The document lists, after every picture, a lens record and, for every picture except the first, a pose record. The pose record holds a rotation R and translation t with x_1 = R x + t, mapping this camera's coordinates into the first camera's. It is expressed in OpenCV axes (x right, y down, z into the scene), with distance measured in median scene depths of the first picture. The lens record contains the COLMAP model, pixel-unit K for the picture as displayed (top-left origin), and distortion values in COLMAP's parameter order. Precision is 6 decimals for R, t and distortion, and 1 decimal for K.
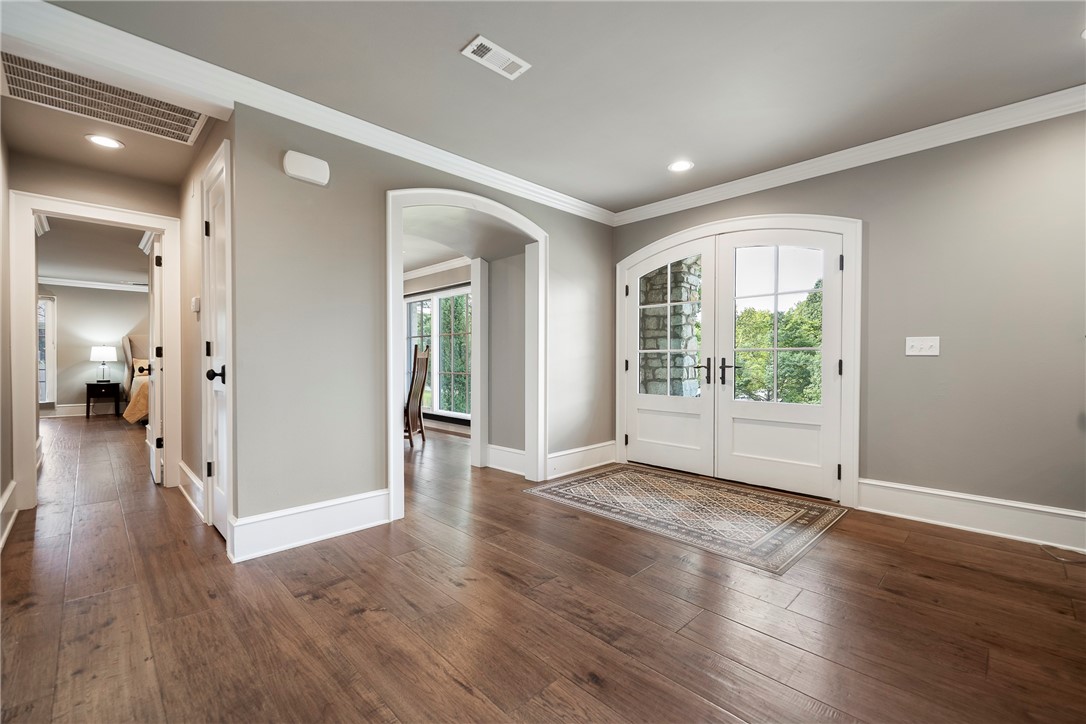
lens RADIAL K [[463.3, 0, 543.0], [0, 463.3, 362.0], [0, 0, 1]] dist [0.000656, -0.000127]
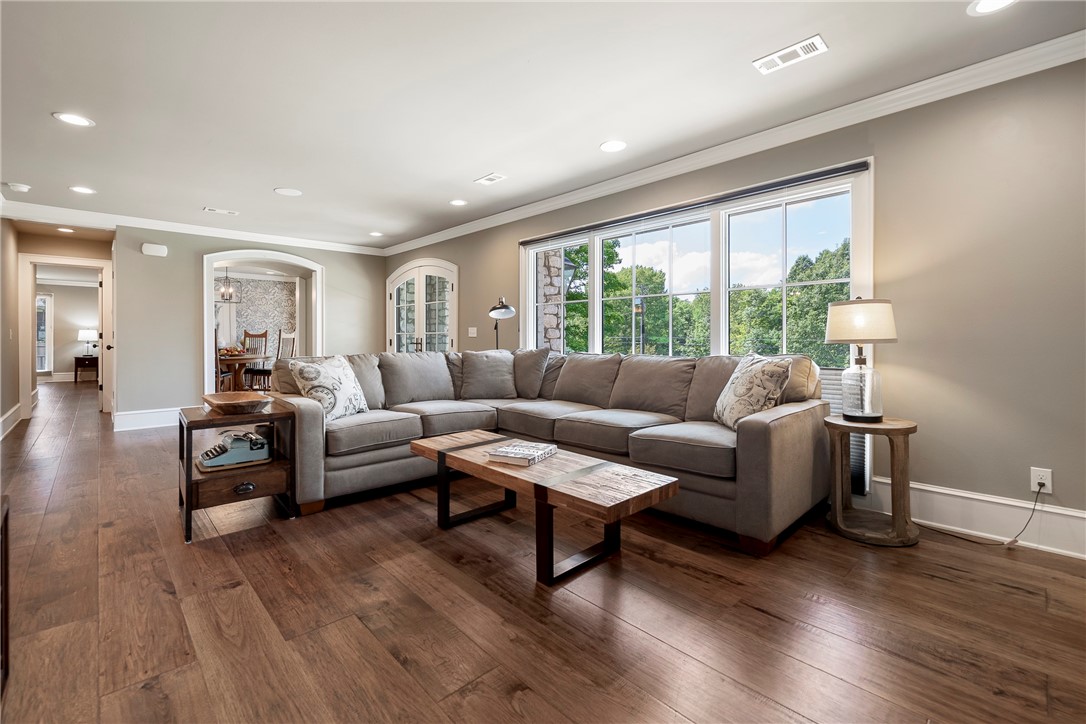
lens RADIAL K [[472.9, 0, 541.0], [0, 472.9, 336.6], [0, 0, 1]] dist [0.000039, 0.000130]
pose [[0.999735, -0.004388, -0.022603, 0.482932], [0.004279, 0.999979, -0.004861, -0.001928], [0.022624, 0.004763, 0.999733, -0.414960]]
